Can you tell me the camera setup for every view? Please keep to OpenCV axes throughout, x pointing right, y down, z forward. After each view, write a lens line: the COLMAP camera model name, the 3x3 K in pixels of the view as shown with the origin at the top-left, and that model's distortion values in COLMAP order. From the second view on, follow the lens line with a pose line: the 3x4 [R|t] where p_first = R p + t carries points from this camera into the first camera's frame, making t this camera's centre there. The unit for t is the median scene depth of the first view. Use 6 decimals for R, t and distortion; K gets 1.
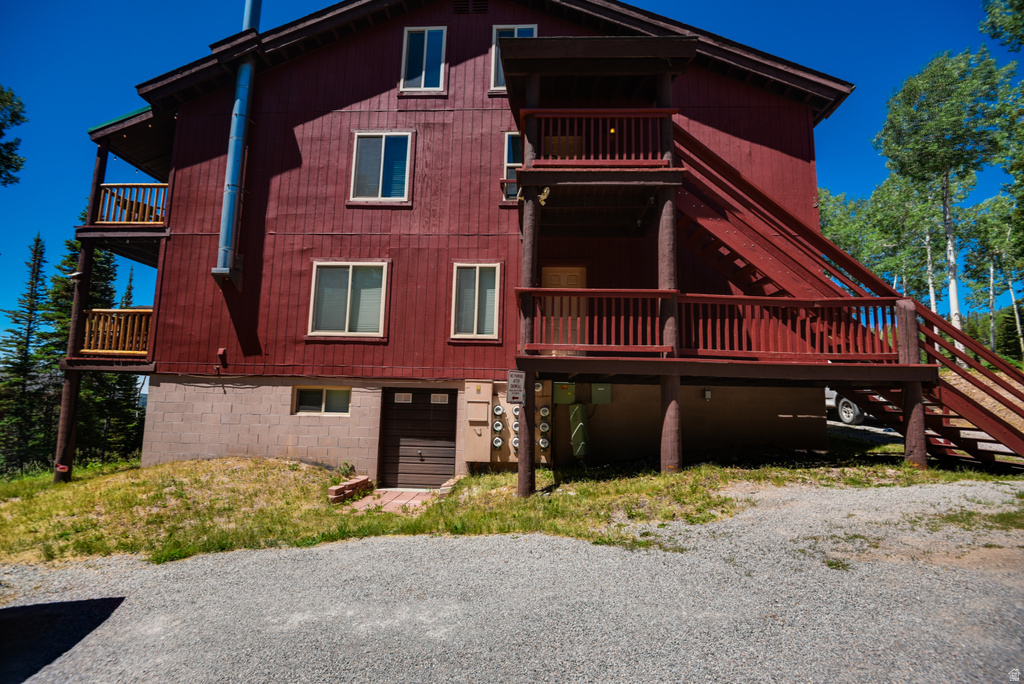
lens RADIAL K [[470.3, 0, 513.1], [0, 470.3, 340.4], [0, 0, 1]] dist [-0.016435, -0.003389]
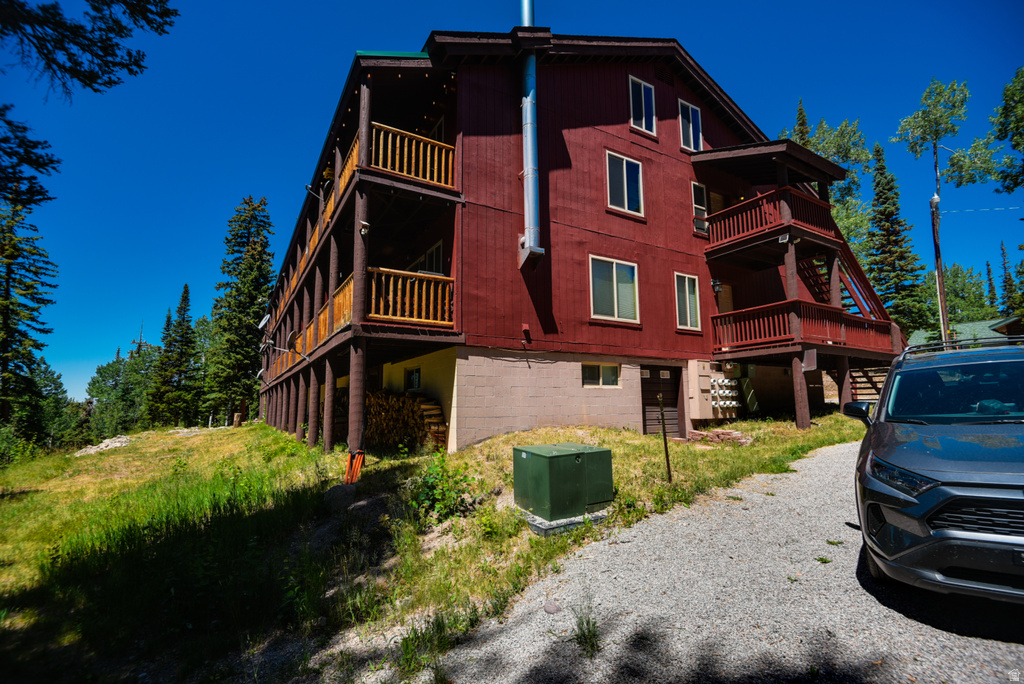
lens RADIAL K [[470.3, 0, 510.1], [0, 470.3, 348.7], [0, 0, 1]] dist [-0.016435, -0.003389]
pose [[0.833370, 0.040589, 0.551224, -1.215268], [-0.033955, 0.999176, -0.022240, 0.094969], [-0.551672, -0.000182, 0.834061, 0.151788]]
